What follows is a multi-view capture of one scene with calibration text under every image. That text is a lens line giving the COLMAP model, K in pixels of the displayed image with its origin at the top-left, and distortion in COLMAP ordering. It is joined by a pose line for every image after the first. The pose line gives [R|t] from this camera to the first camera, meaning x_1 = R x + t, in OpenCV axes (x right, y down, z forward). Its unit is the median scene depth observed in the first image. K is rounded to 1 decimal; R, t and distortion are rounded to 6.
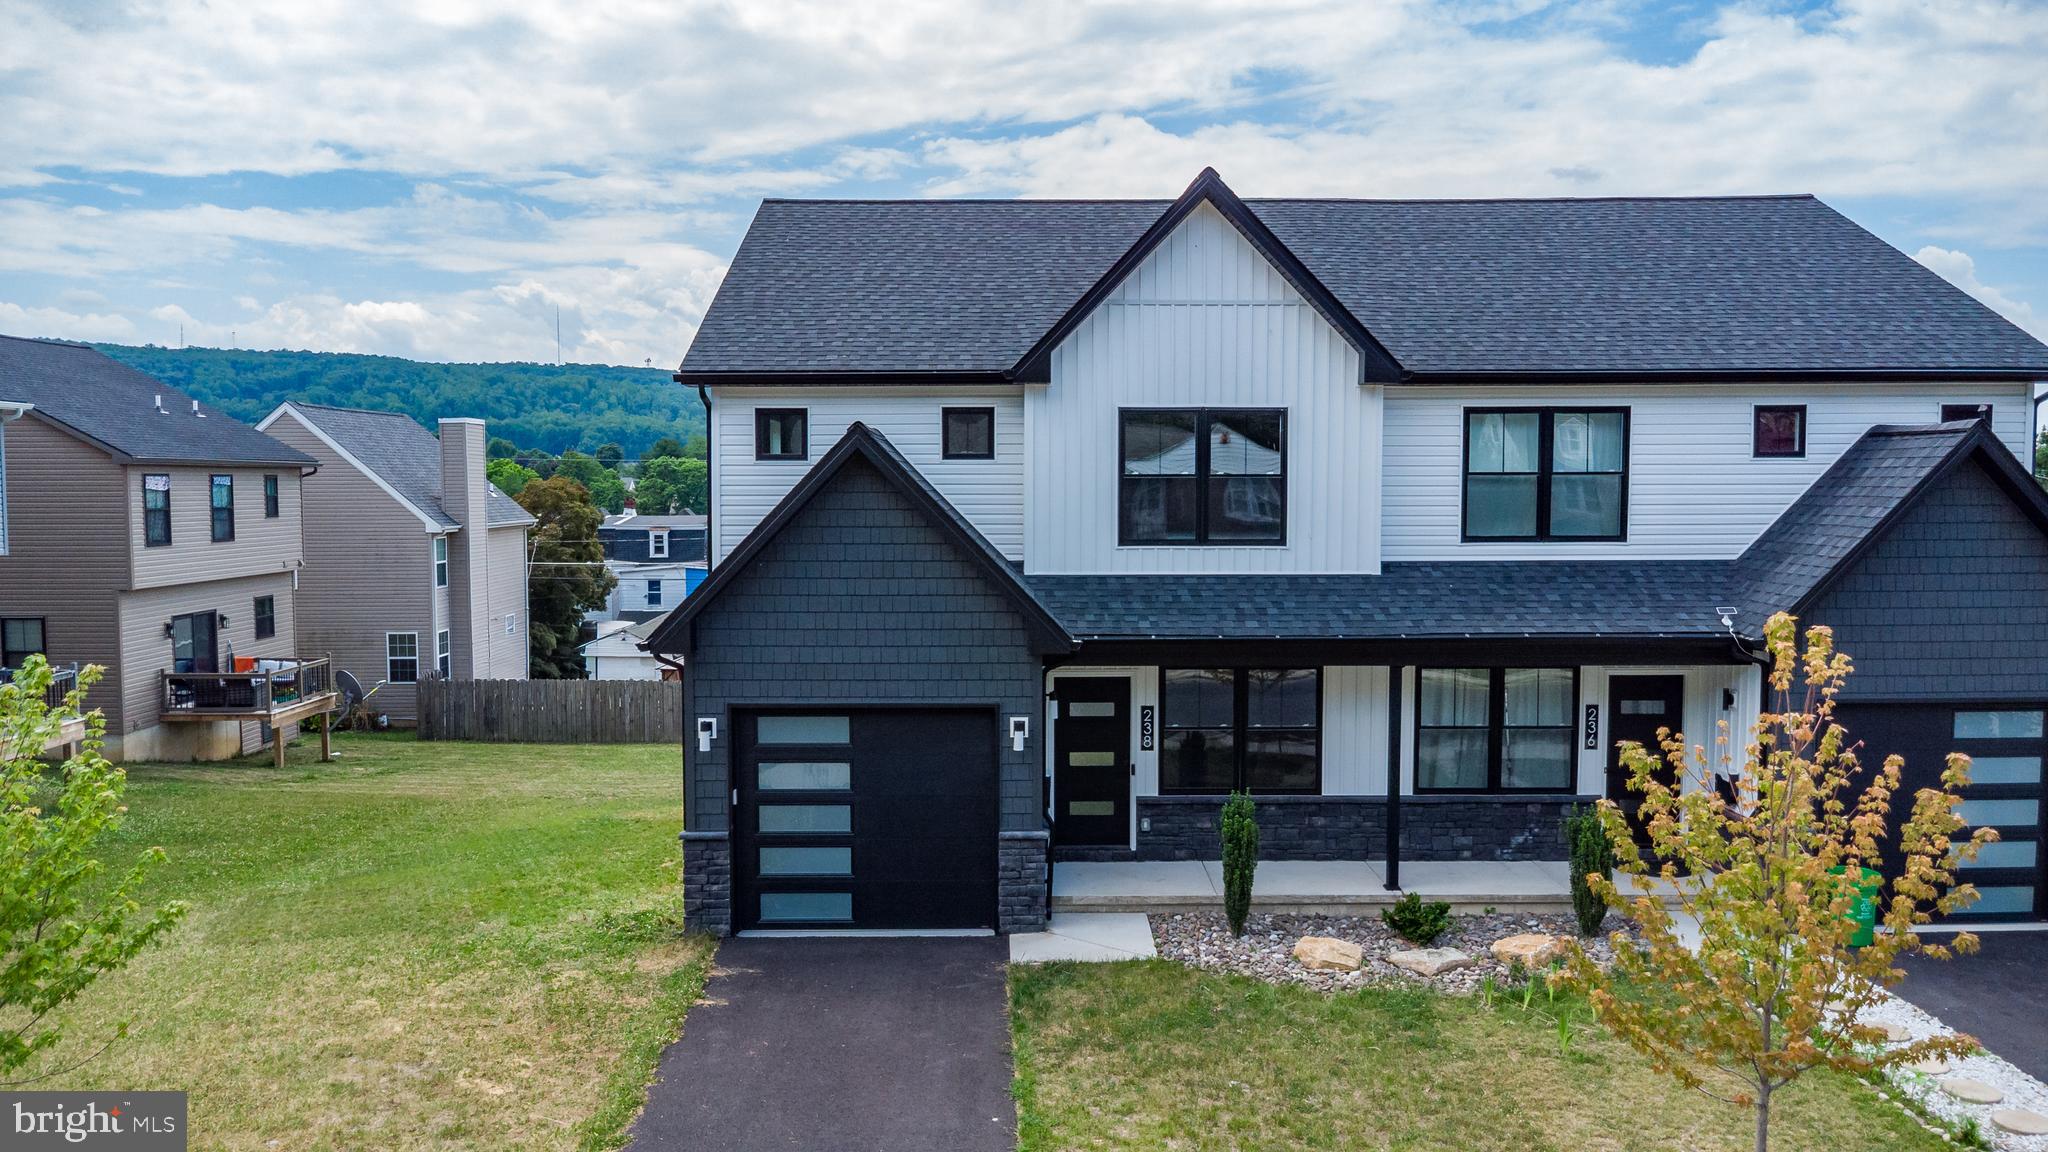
lens RADIAL K [[1479.4, 0, 1025.2], [0, 1479.4, 579.5], [0, 0, 1]] dist [0.032282, -0.033827]
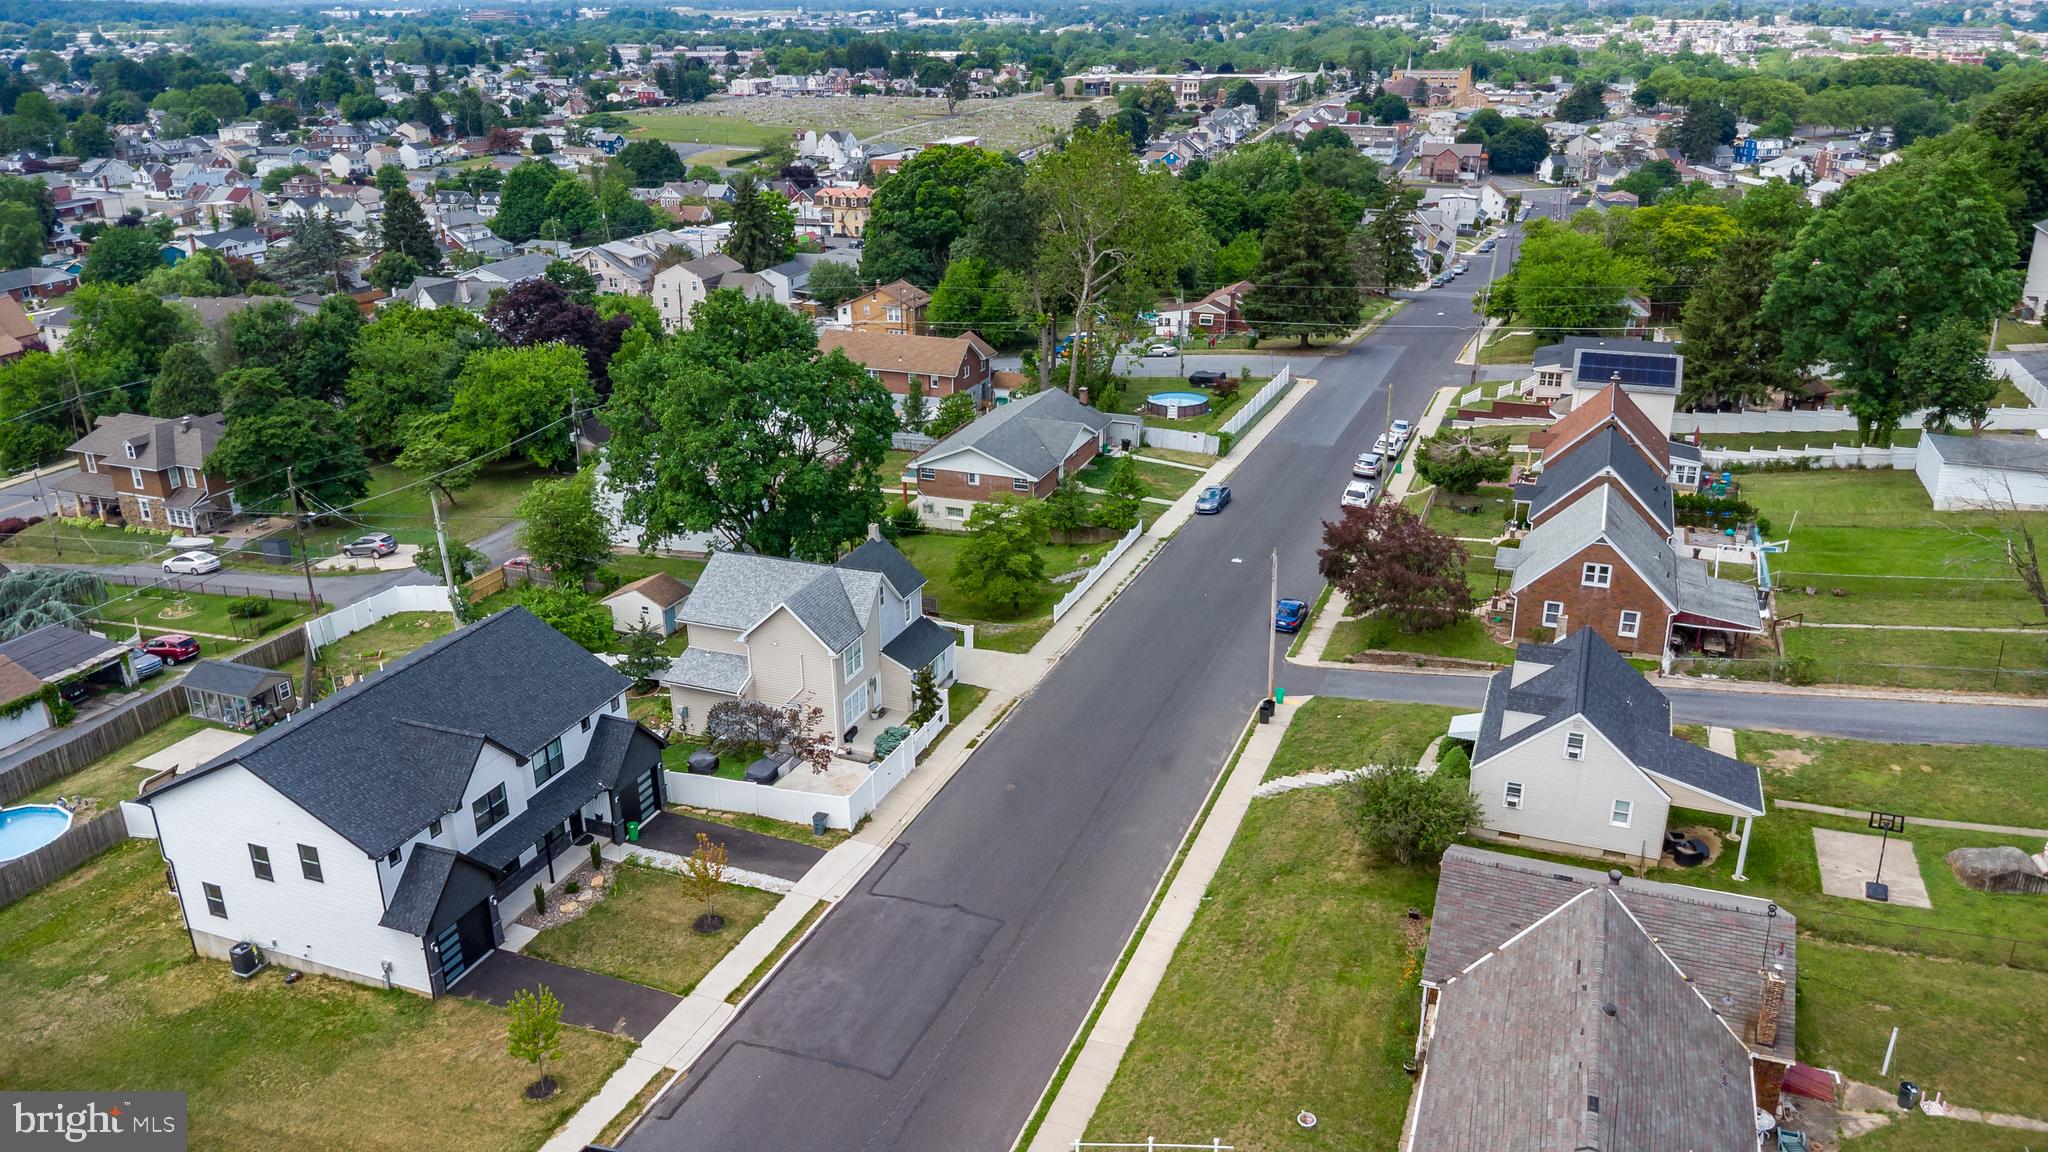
lens RADIAL K [[1479.4, 0, 1025.2], [0, 1479.4, 579.5], [0, 0, 1]] dist [0.032282, -0.033827]
pose [[0.367127, -0.343615, 0.864376, -2.374201], [0.069438, 0.936798, 0.342912, -1.772325], [-0.927575, -0.065872, 0.367784, -1.508842]]
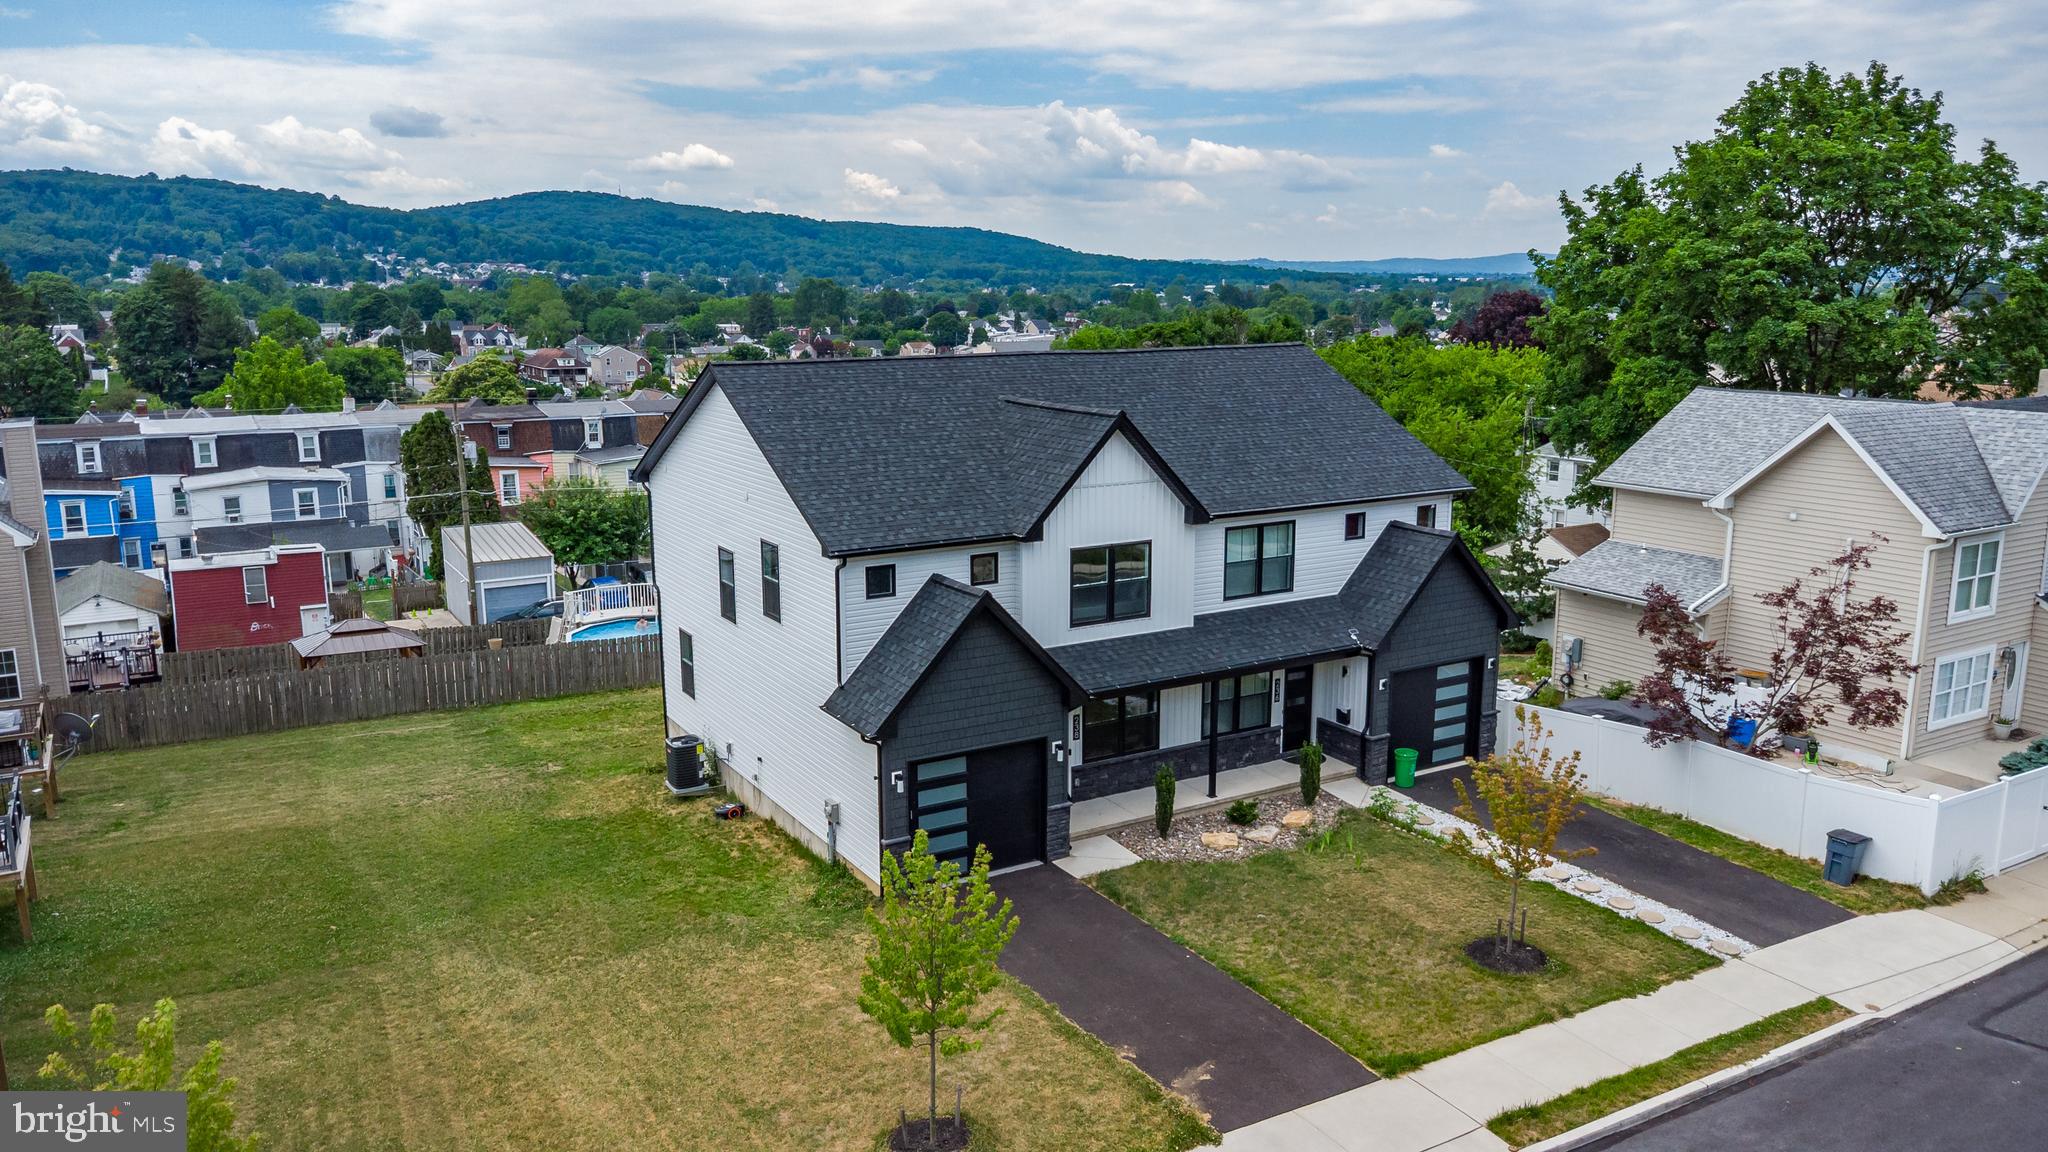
lens RADIAL K [[1482.0, 0, 1023.9], [0, 1482.0, 582.2], [0, 0, 1]] dist [0.026913, -0.029651]
pose [[0.862333, -0.102523, 0.495854, -0.852870], [0.035292, 0.989075, 0.143126, -0.332360], [-0.505110, -0.105923, 0.856530, -0.445340]]
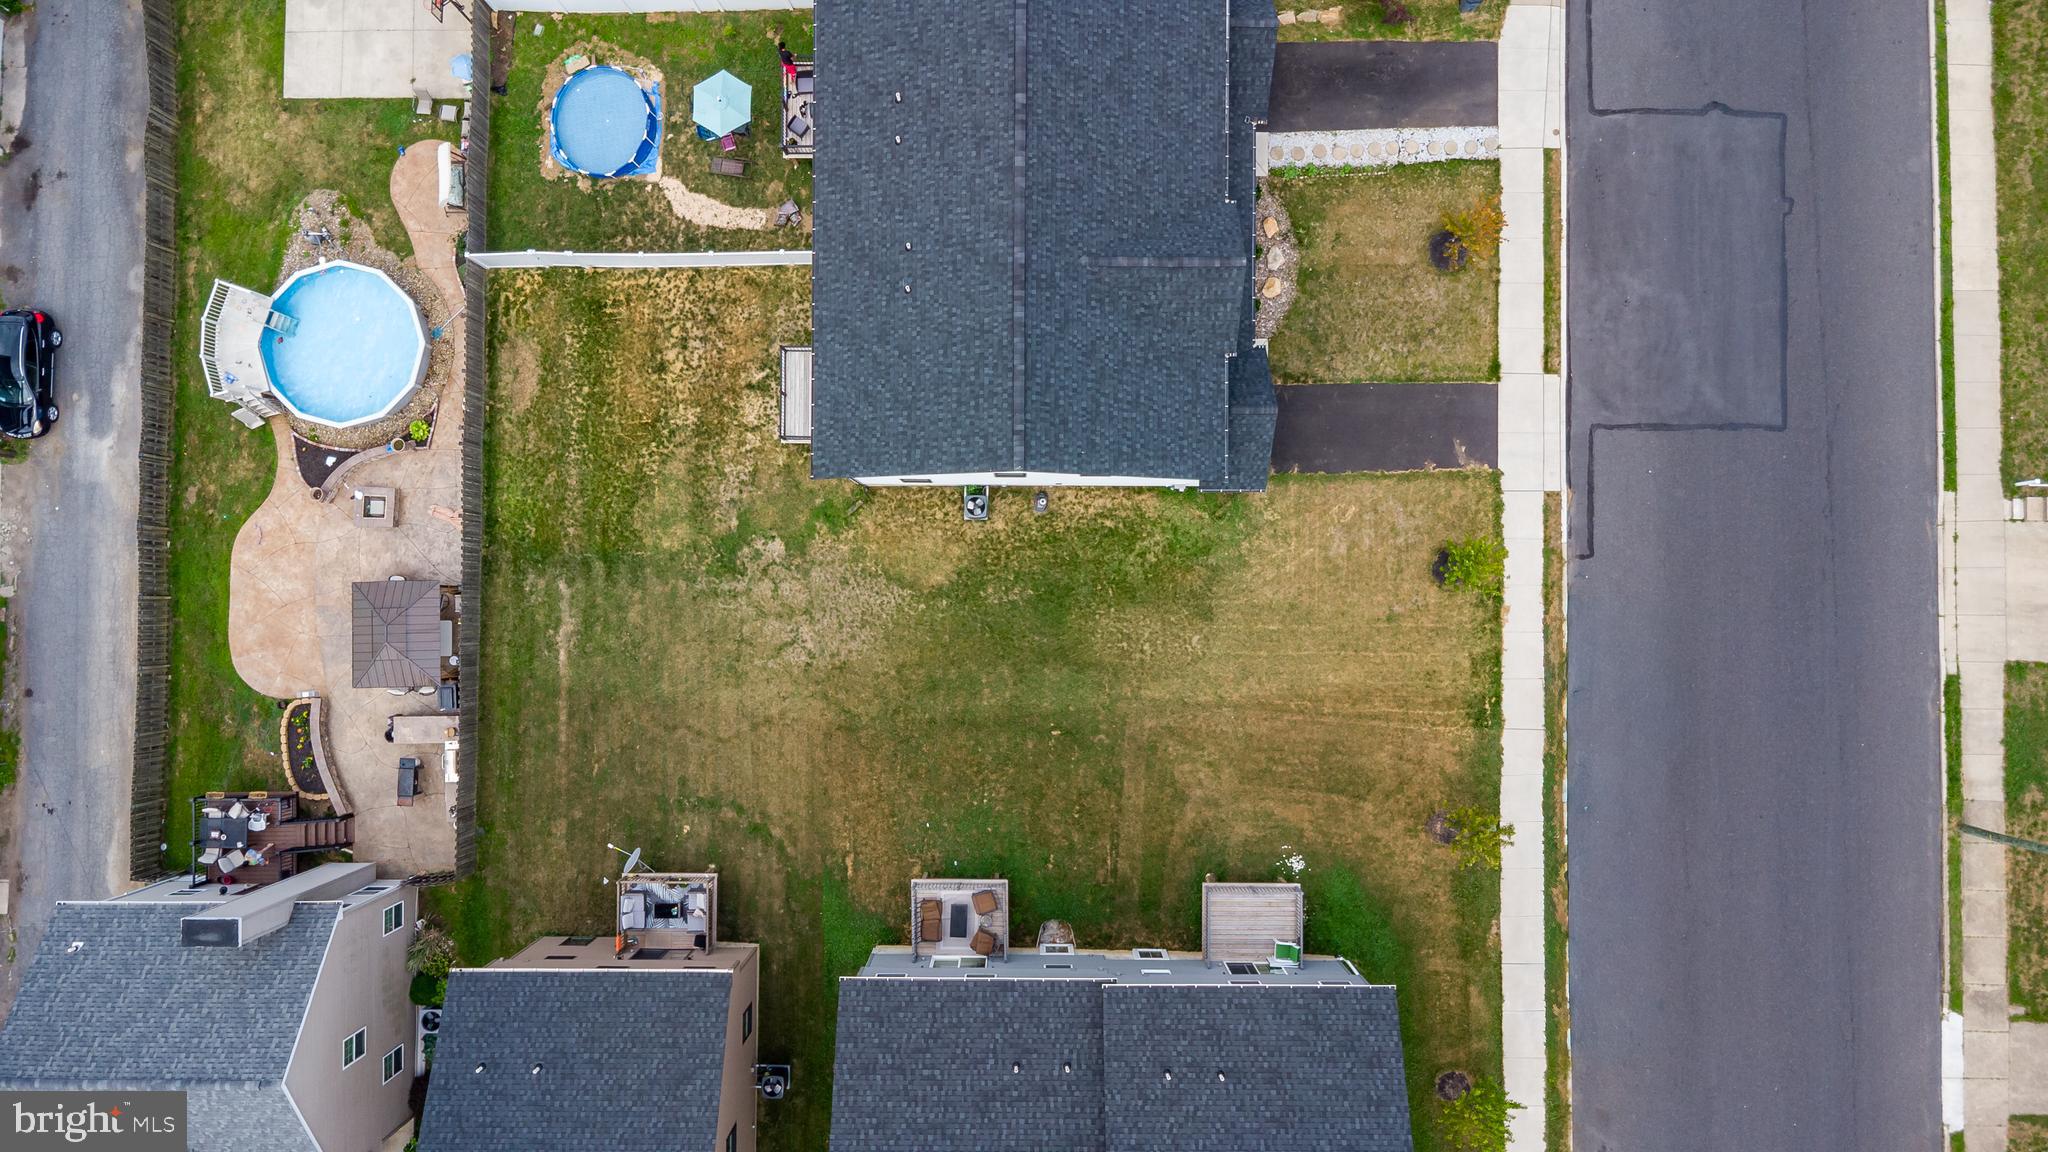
lens RADIAL K [[1479.4, 0, 1025.2], [0, 1479.4, 579.5], [0, 0, 1]] dist [0.032282, -0.033827]
pose [[0.012862, -0.999860, 0.010698, -0.447921], [0.066402, 0.011530, 0.997726, -2.811653], [-0.997710, -0.012123, 0.066541, 1.202529]]
